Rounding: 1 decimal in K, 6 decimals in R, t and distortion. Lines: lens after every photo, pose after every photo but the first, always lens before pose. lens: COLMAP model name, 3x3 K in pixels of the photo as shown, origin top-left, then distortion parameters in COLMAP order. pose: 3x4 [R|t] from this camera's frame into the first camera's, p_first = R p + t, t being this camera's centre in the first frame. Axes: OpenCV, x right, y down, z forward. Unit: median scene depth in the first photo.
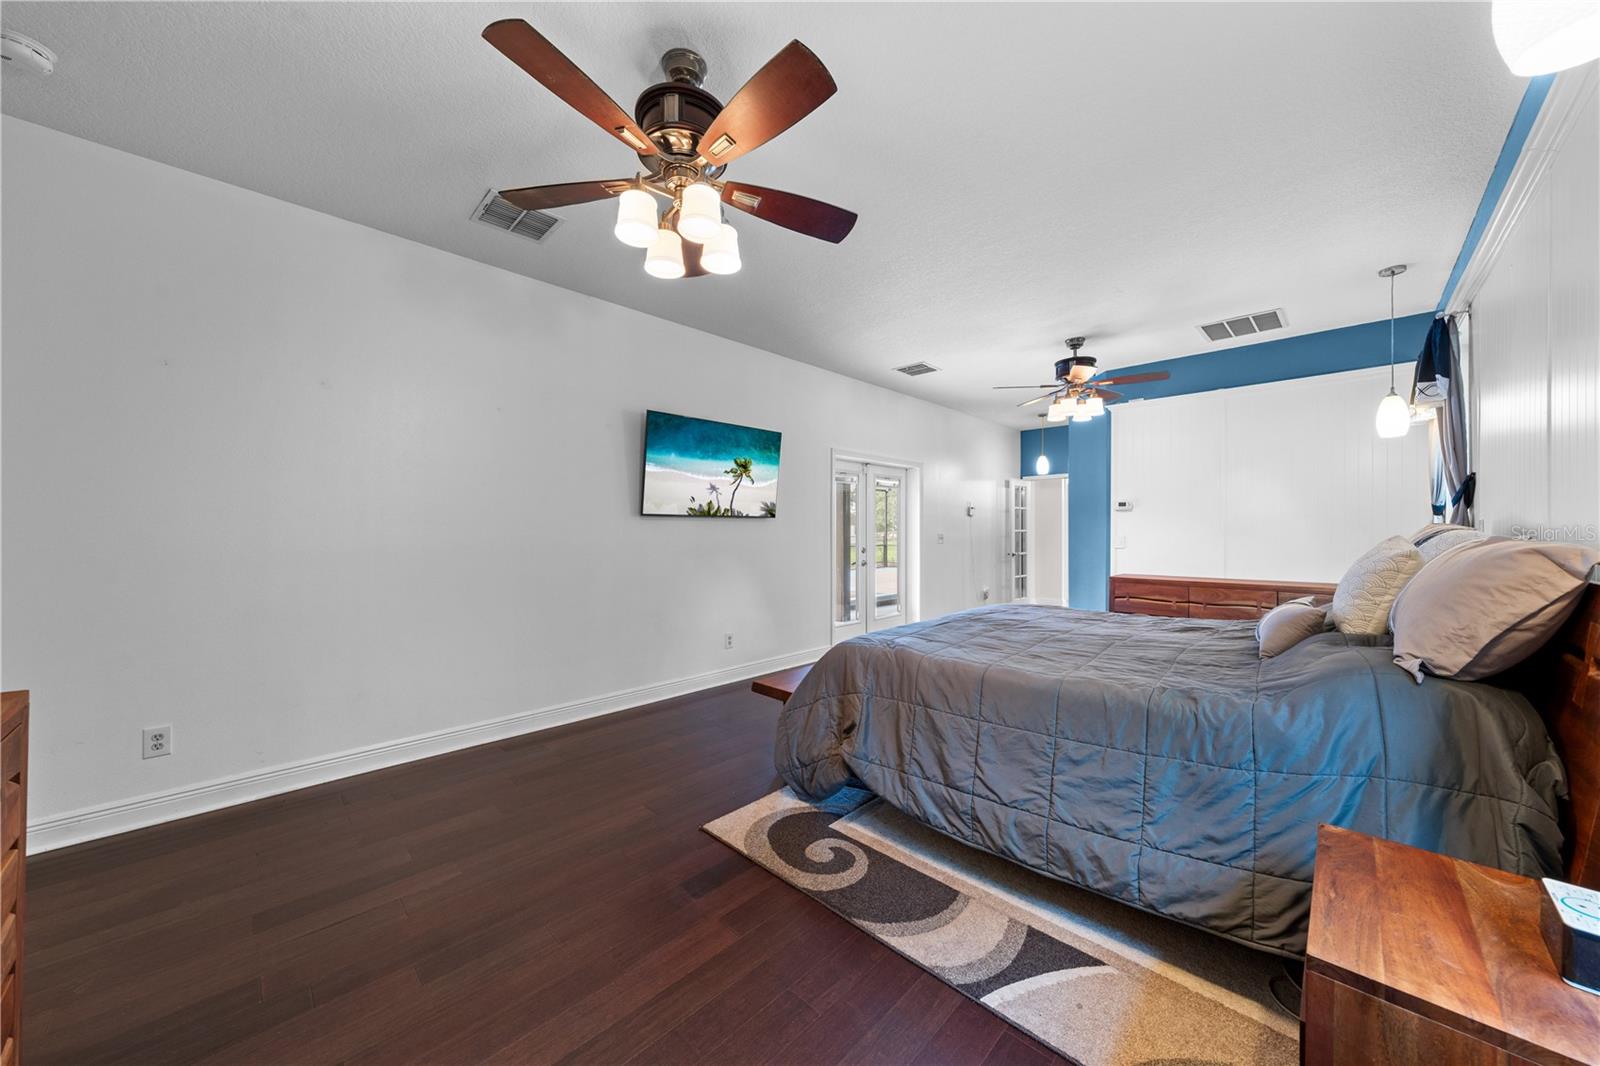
lens RADIAL K [[560.4, 0, 815.0], [0, 560.4, 536.1], [0, 0, 1]] dist [-0.001479, -0.000129]
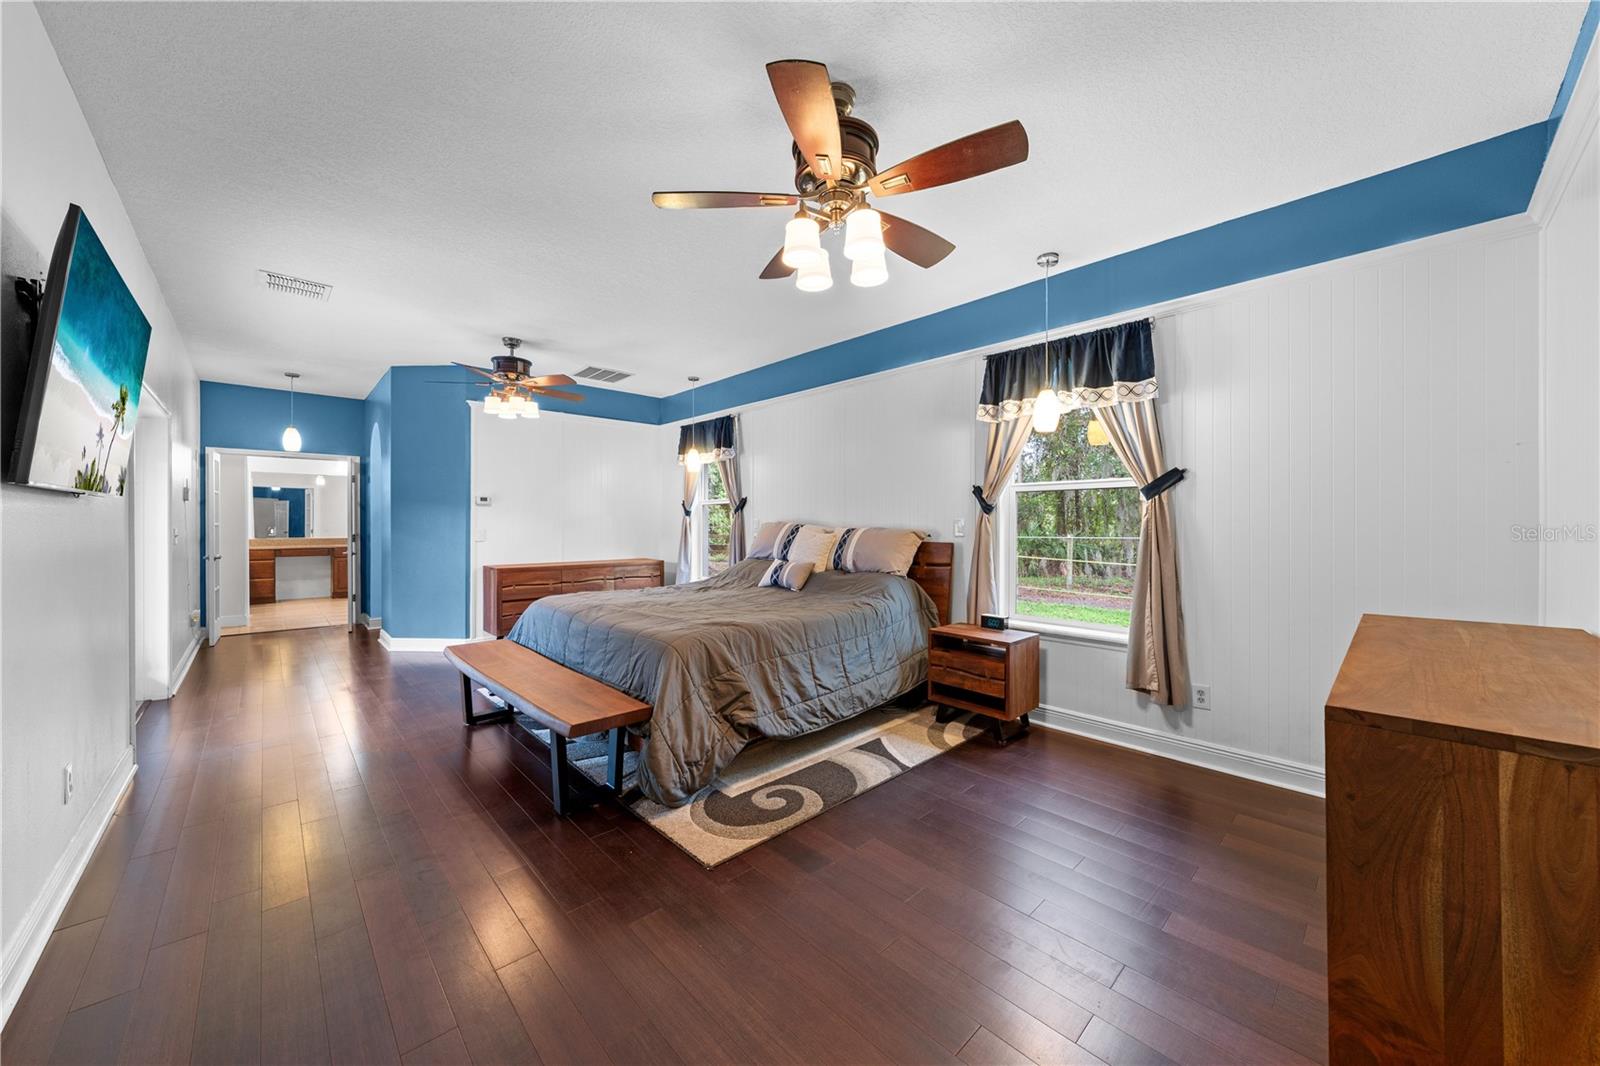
lens RADIAL K [[560.4, 0, 799.9], [0, 560.4, 534.5], [0, 0, 1]] dist [-0.001479, -0.000129]
pose [[0.053633, -0.017224, 0.998412, -1.183142], [0.007179, 0.999832, 0.016863, -0.010852], [-0.998535, 0.006263, 0.053748, 0.912569]]
